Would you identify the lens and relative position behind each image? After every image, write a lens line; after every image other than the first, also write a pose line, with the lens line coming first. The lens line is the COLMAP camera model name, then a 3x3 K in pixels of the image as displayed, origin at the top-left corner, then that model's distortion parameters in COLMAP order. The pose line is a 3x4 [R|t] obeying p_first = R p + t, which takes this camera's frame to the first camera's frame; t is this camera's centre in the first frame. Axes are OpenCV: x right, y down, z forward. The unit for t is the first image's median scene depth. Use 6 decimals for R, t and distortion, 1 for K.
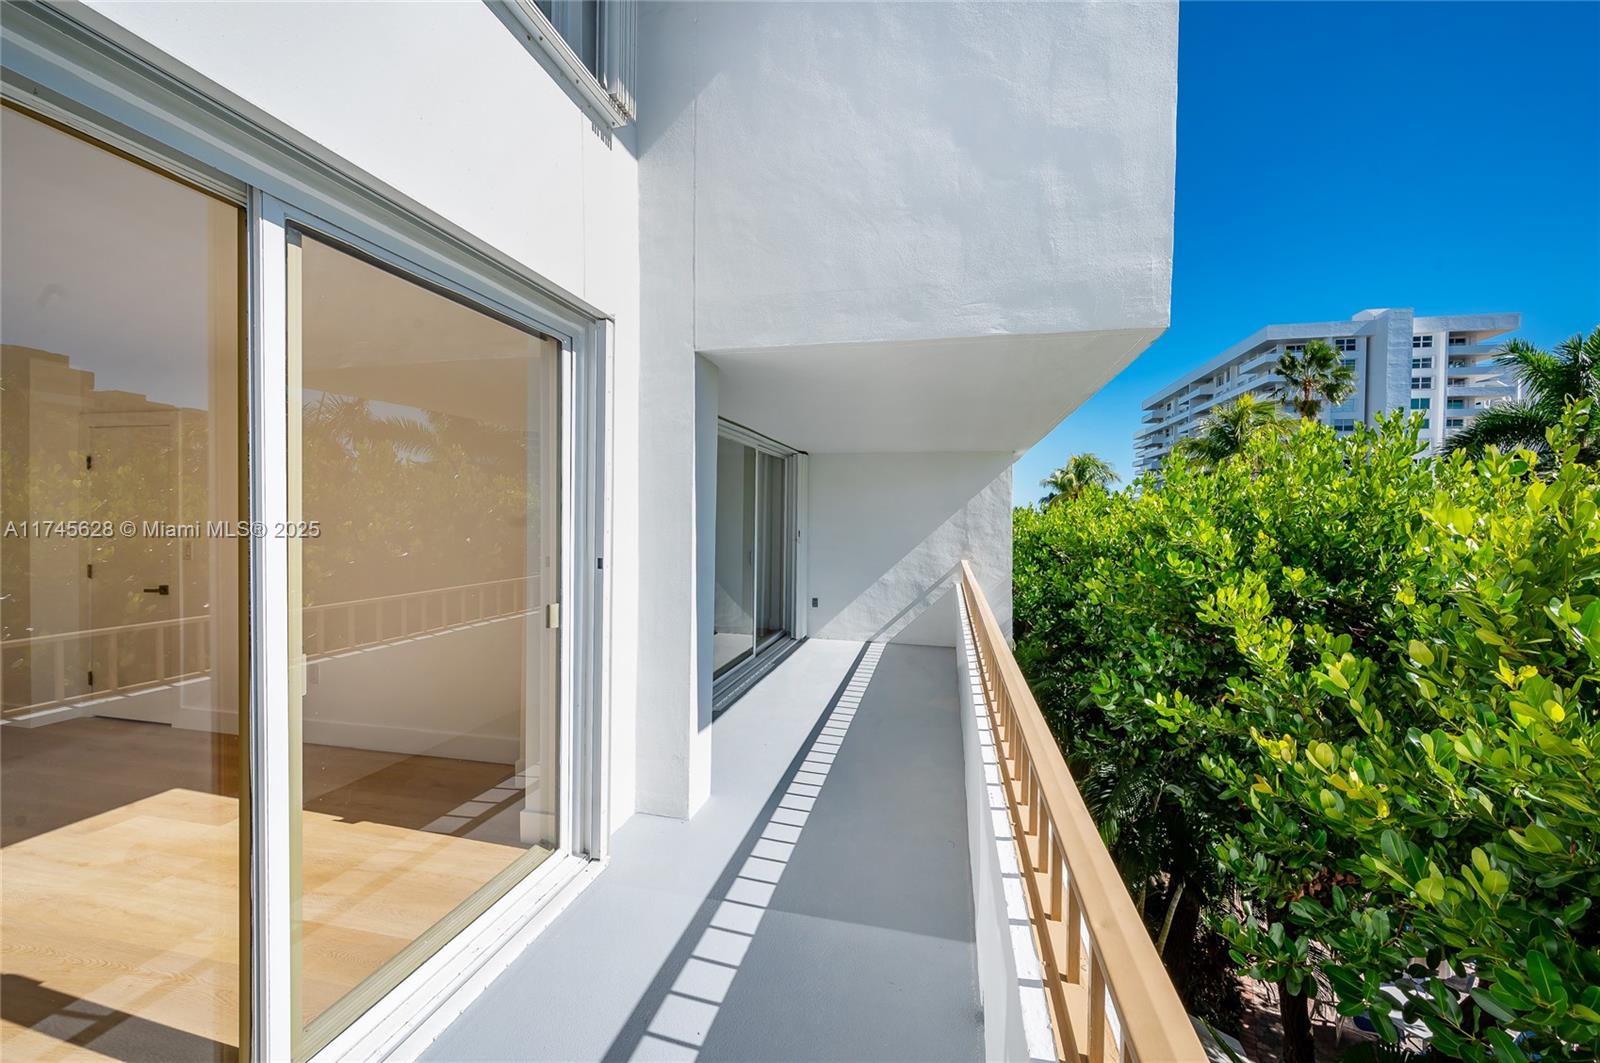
lens RADIAL K [[606.8, 0, 800.0], [0, 606.8, 531.5], [0, 0, 1]] dist [-0.000023, 0.000071]
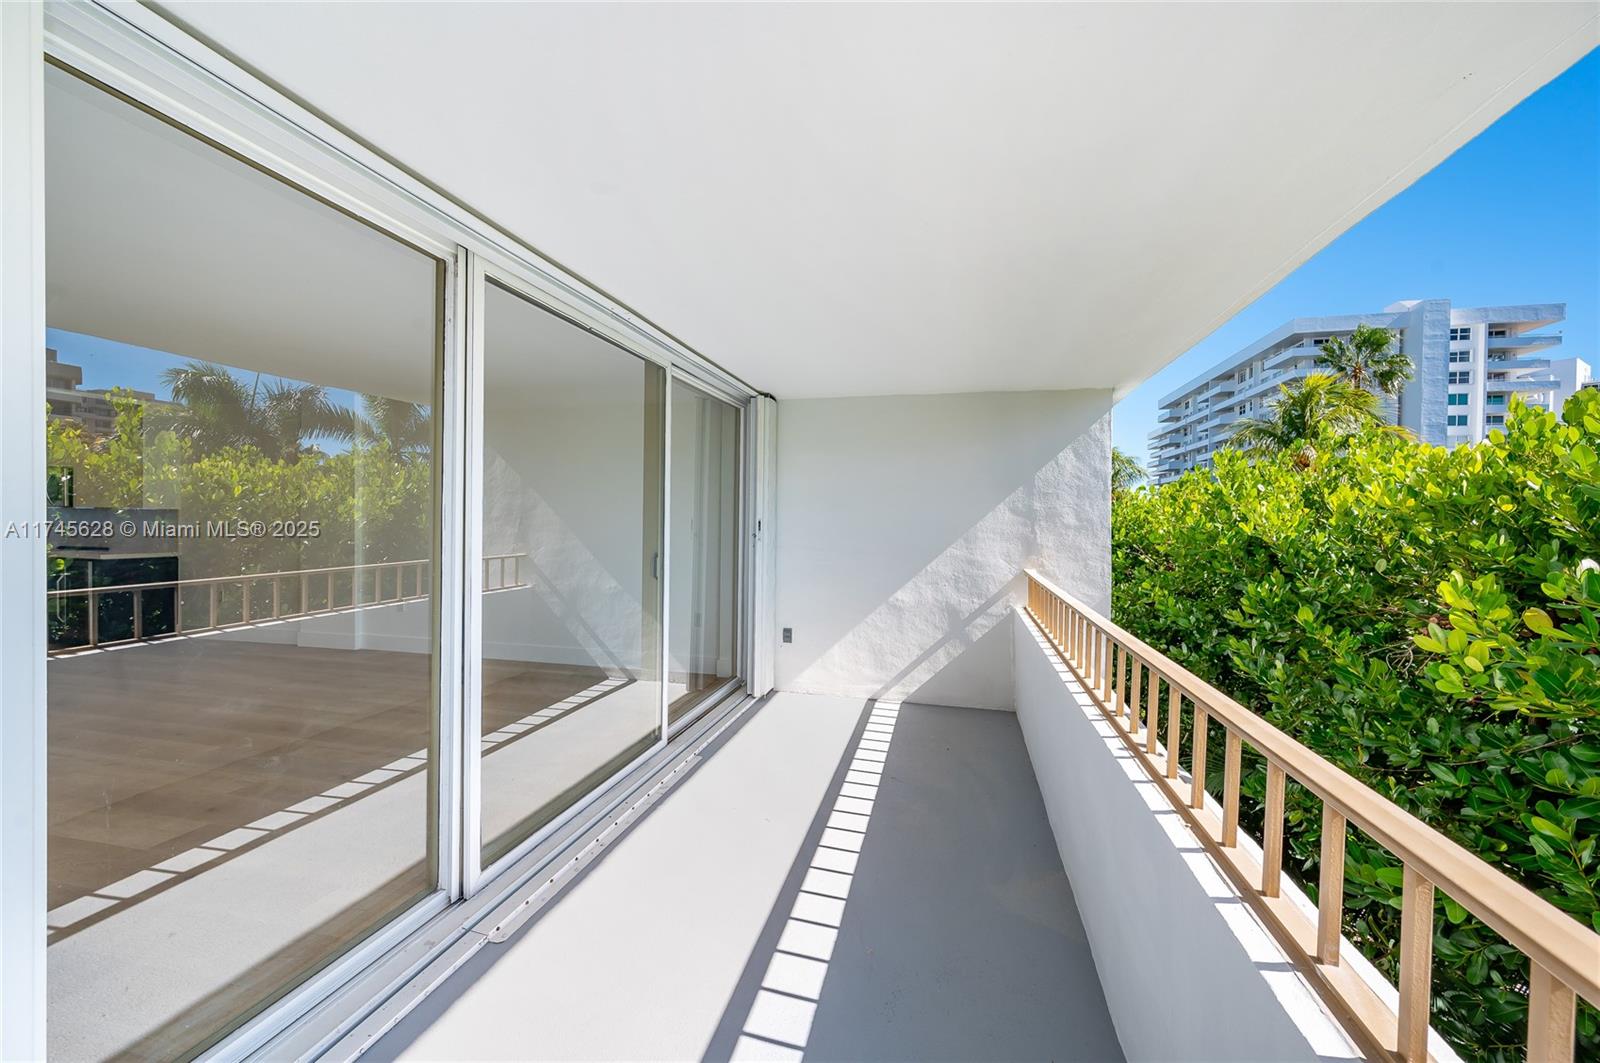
lens RADIAL K [[606.8, 0, 800.0], [0, 606.8, 531.5], [0, 0, 1]] dist [-0.000023, 0.000071]
pose [[0.999892, 0.001619, -0.014618, 0.047681], [-0.001659, 0.999995, -0.002700, 0.011009], [0.014614, 0.002724, 0.999890, 0.373487]]
